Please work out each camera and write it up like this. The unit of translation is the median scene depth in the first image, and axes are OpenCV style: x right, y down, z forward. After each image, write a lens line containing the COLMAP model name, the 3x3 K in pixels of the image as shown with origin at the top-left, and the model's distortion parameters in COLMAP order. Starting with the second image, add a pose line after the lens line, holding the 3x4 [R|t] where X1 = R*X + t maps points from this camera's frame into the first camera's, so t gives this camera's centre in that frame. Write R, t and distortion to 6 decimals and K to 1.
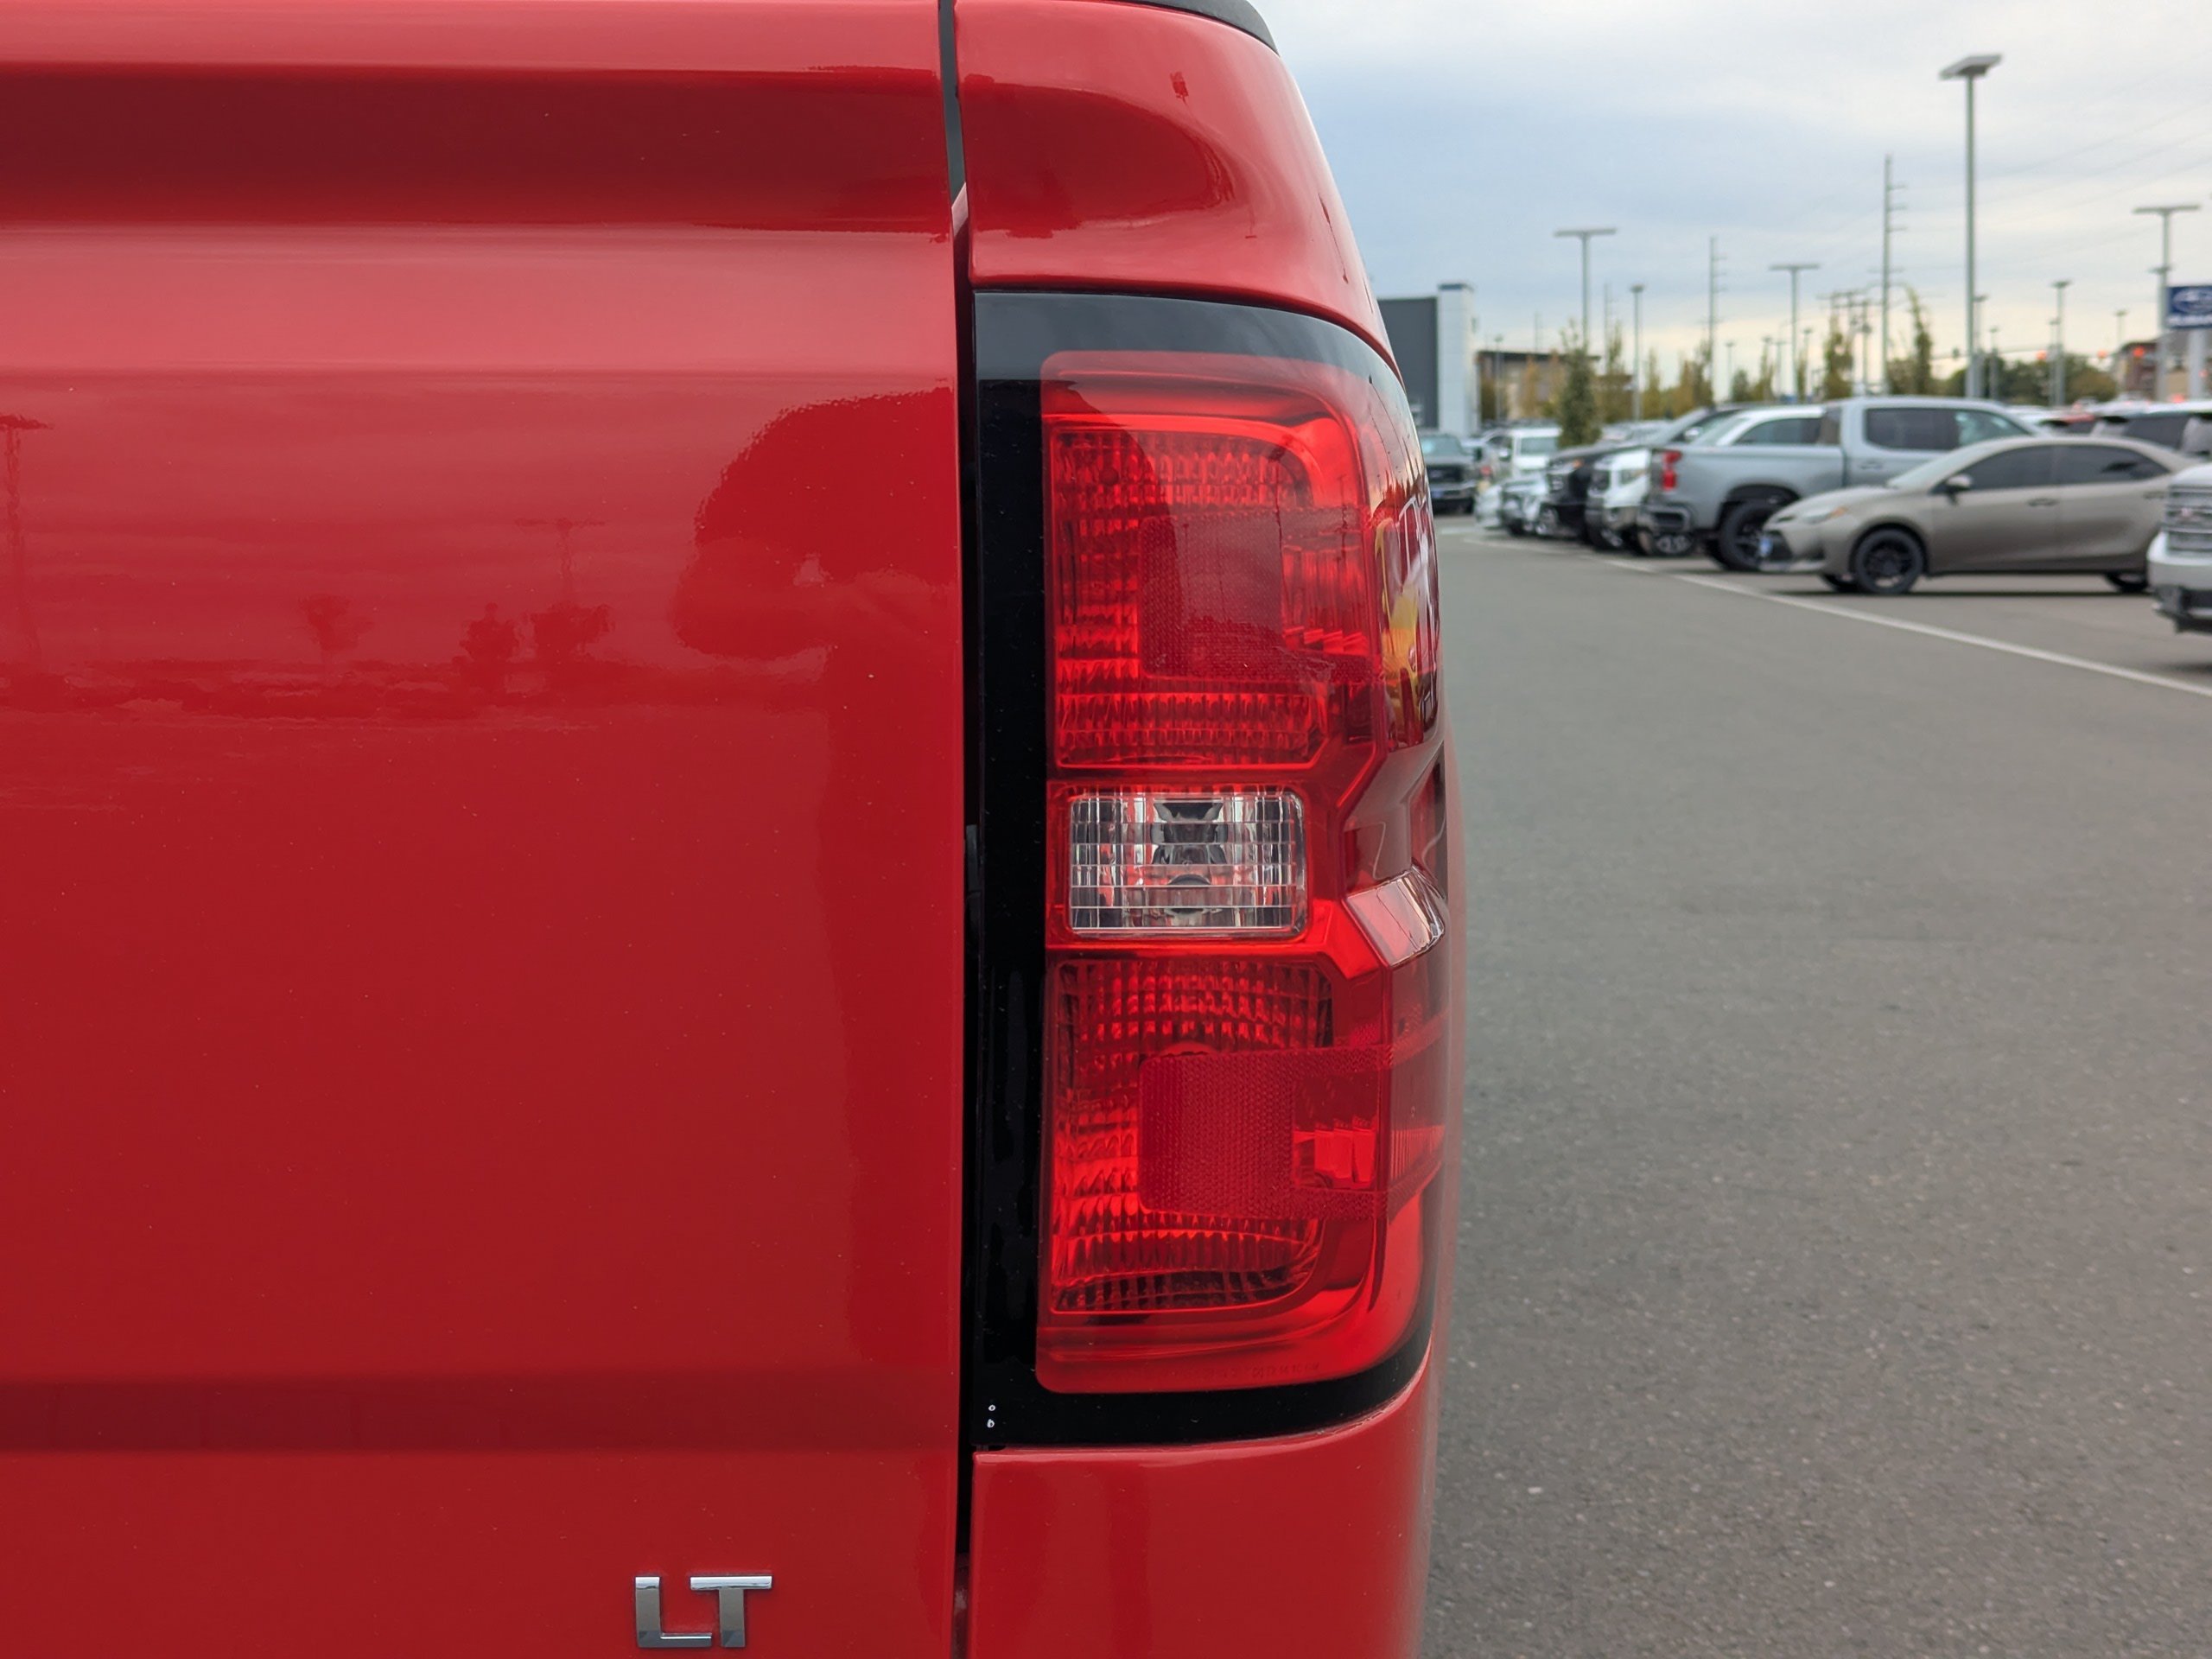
lens RADIAL K [[3145.3, 0, 1061.0], [0, 3145.3, 833.3], [0, 0, 1]] dist [0.027013, -0.014233]
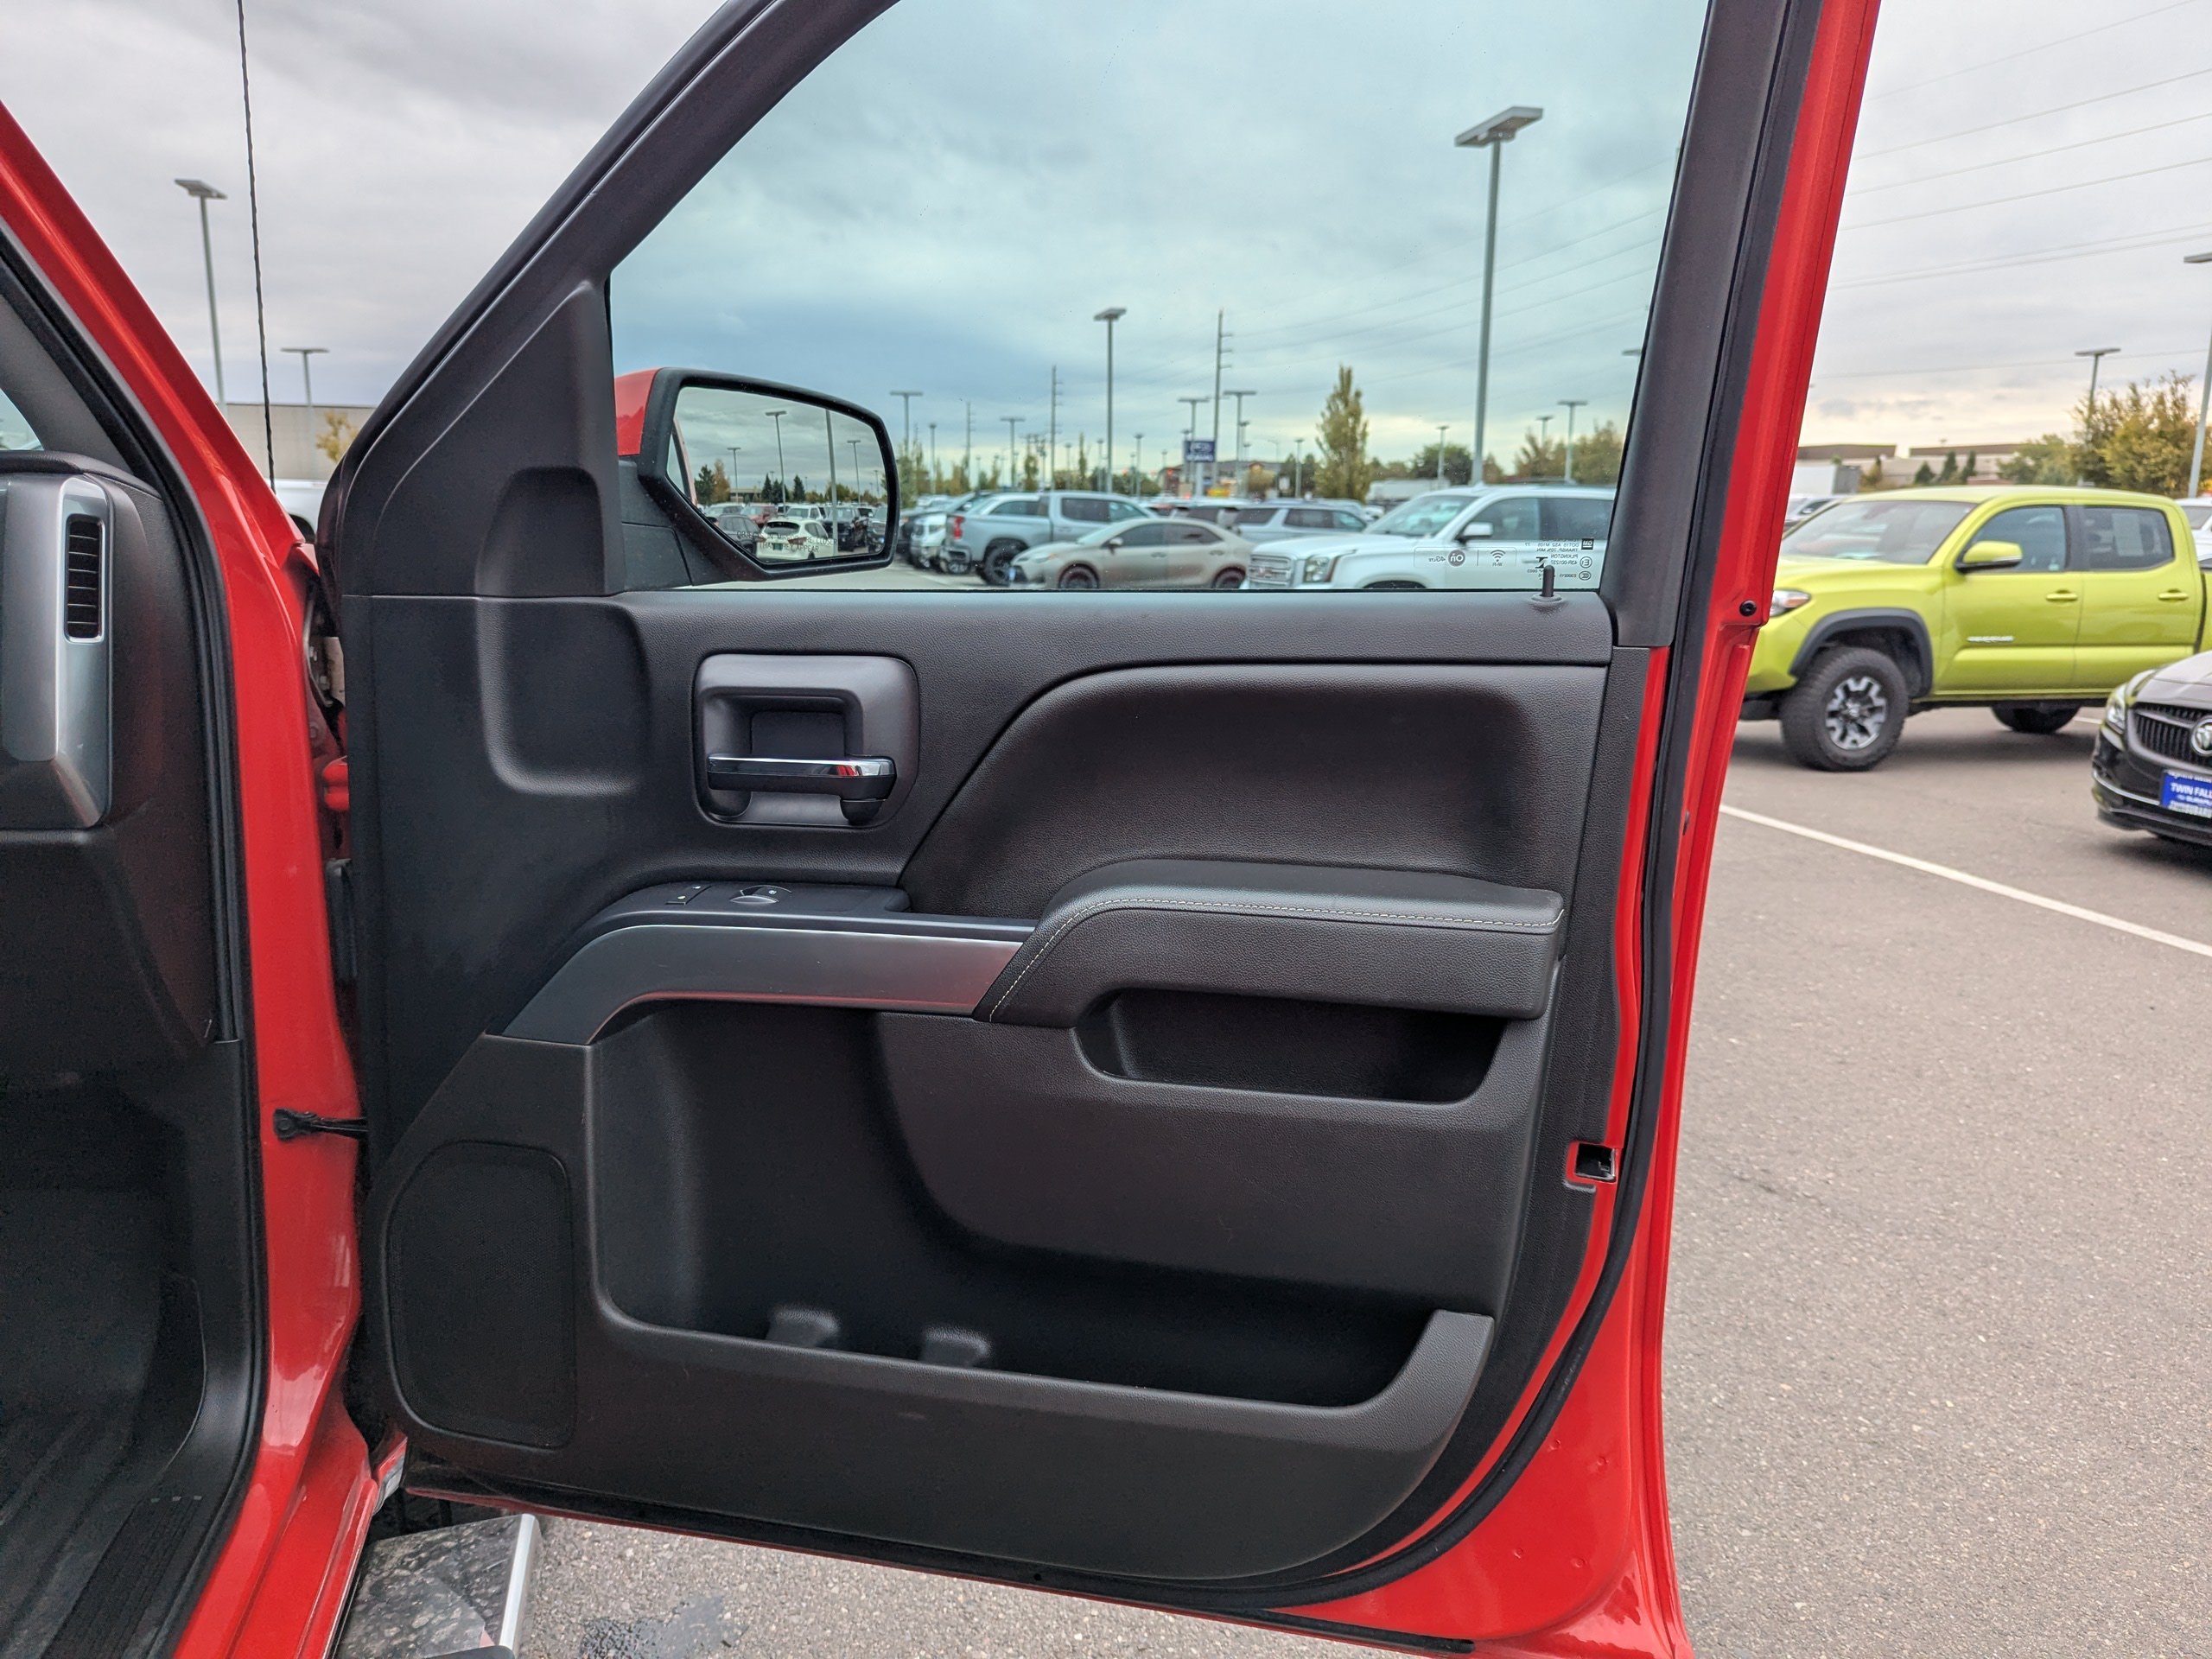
lens RADIAL K [[1553.7, 0, 1111.0], [0, 1553.7, 837.8], [0, 0, 1]] dist [0.064150, -0.060828]
pose [[0.956850, -0.021415, 0.289792, 0.012948], [-0.004076, 0.996193, 0.087076, -0.014513], [-0.290554, -0.084500, 0.953120, 0.095949]]
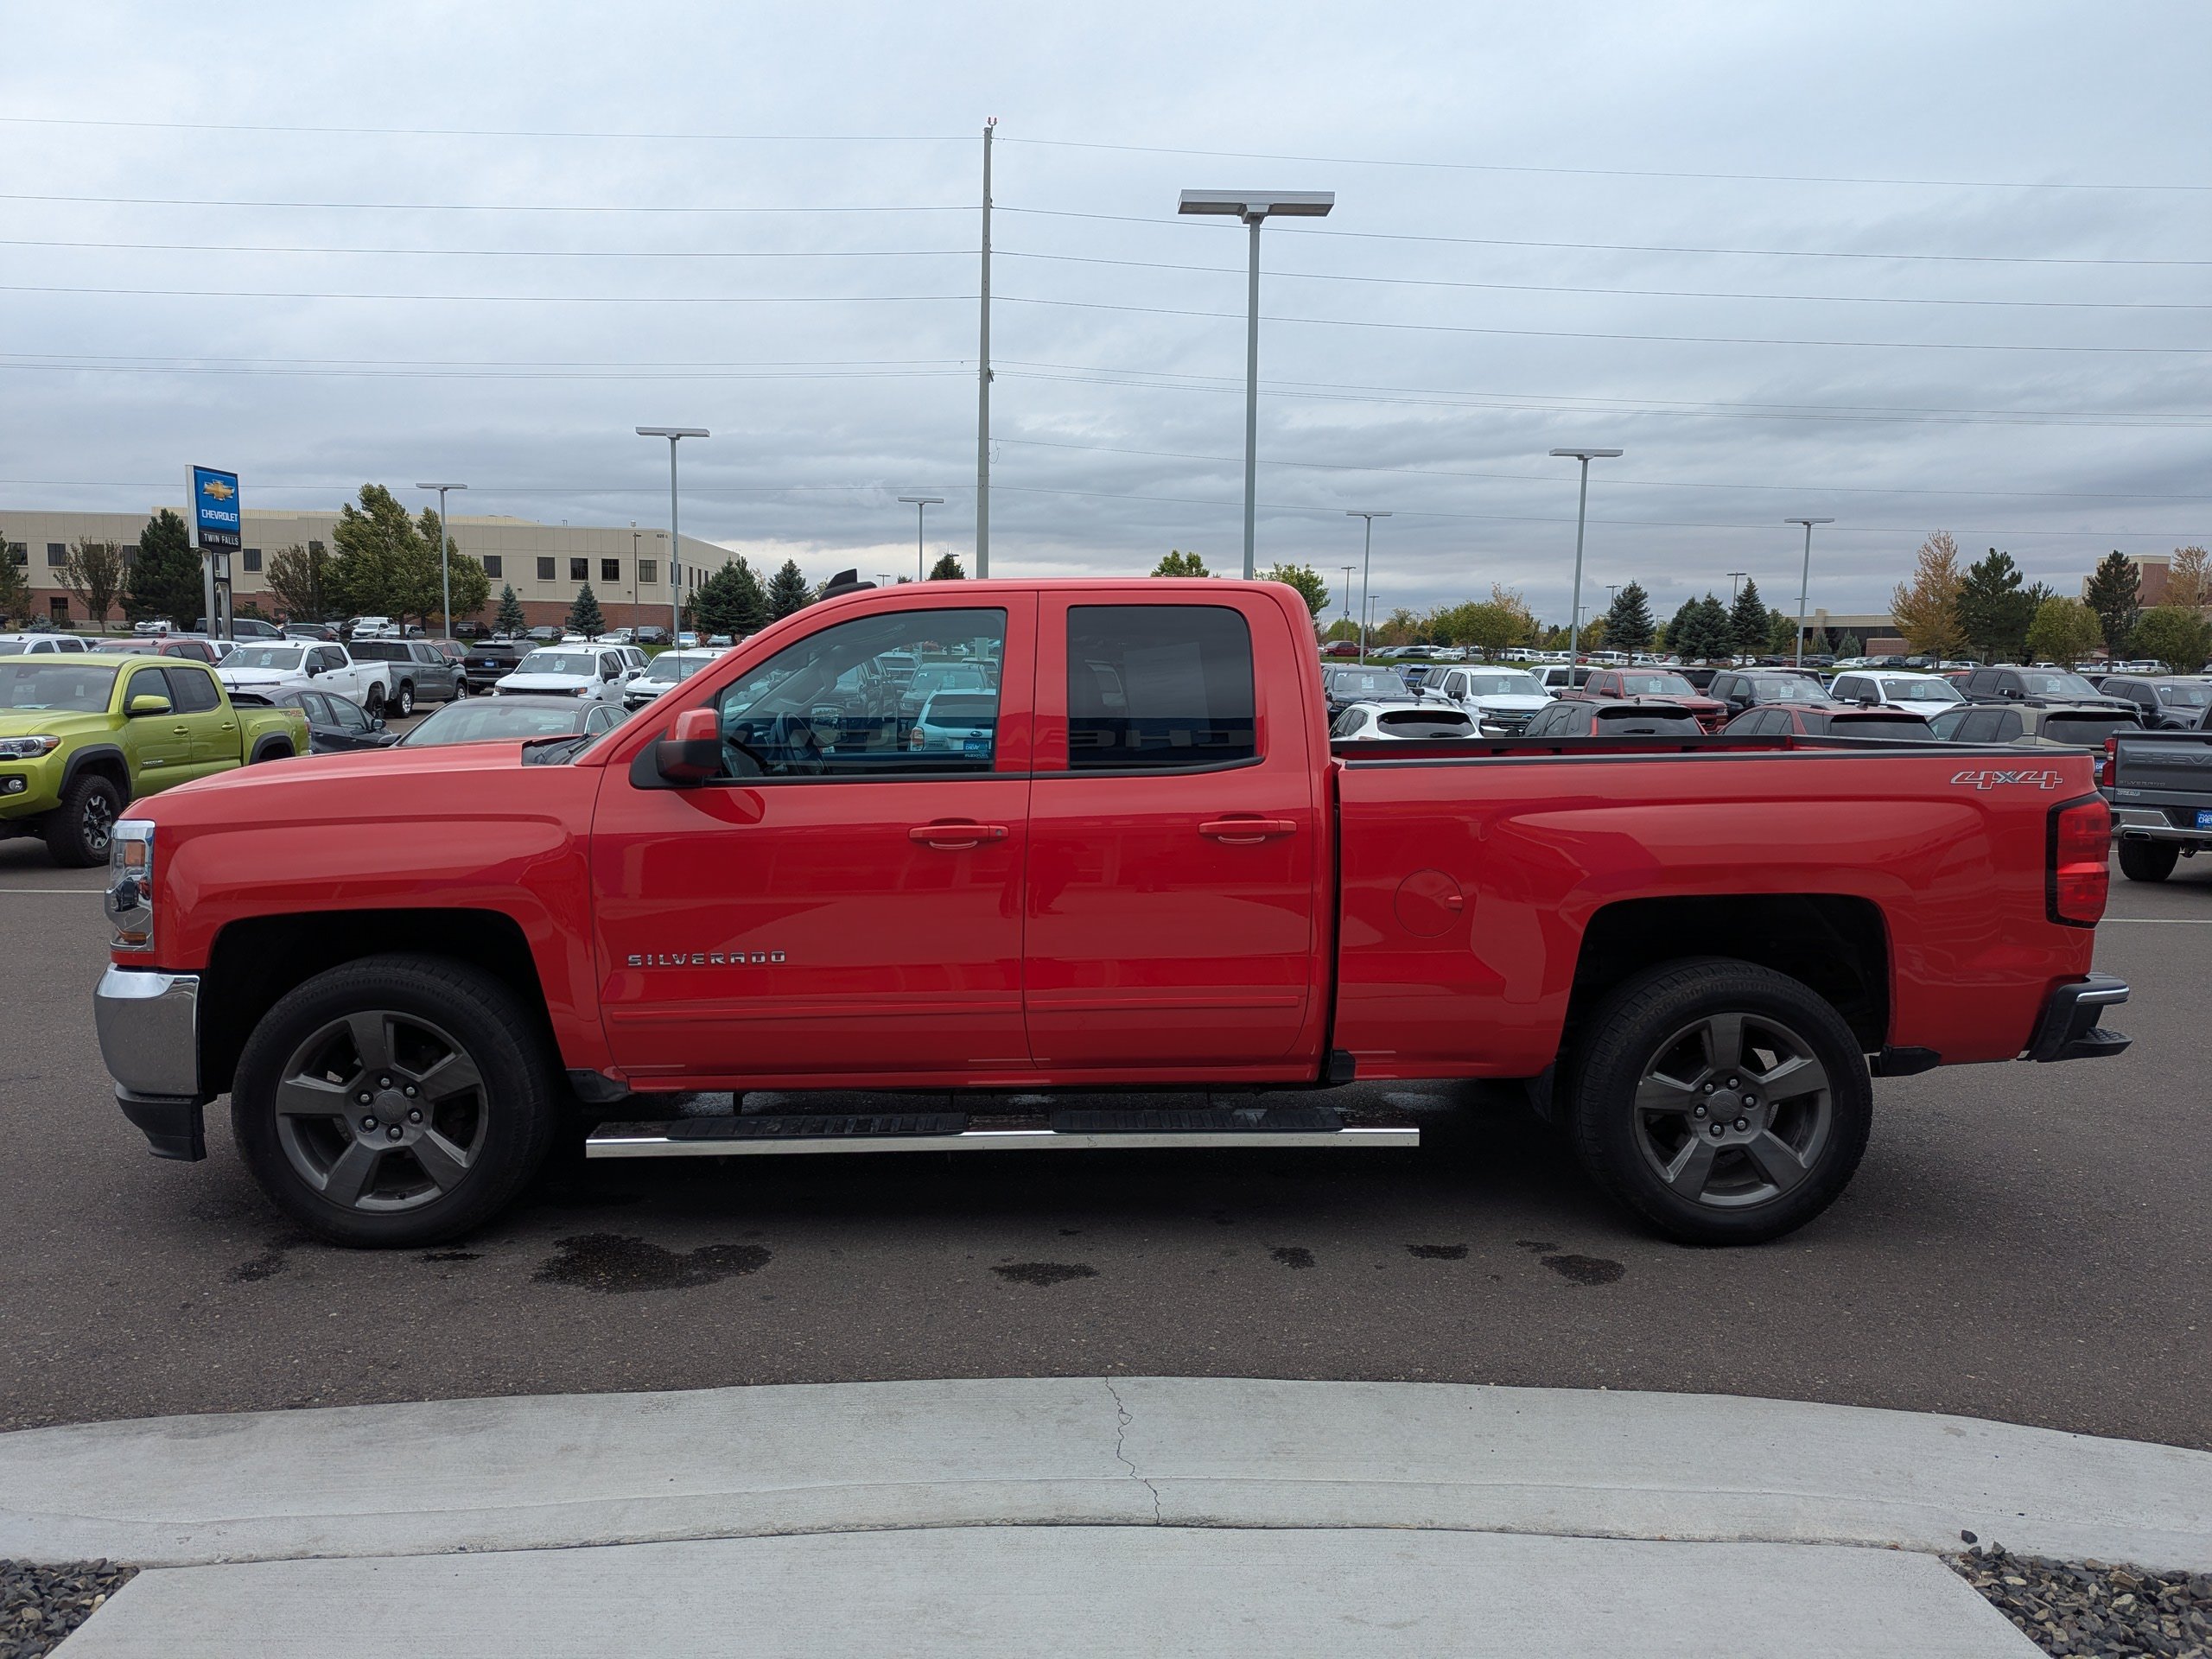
lens RADIAL K [[1529.3, 0, 1109.9], [0, 1529.3, 870.9], [0, 0, 1]] dist [0.074579, -0.059707]
pose [[-0.088349, -0.107466, 0.990275, -0.158241], [0.099945, 0.988190, 0.116157, -0.020052], [-0.991063, 0.109235, -0.076565, 0.114016]]
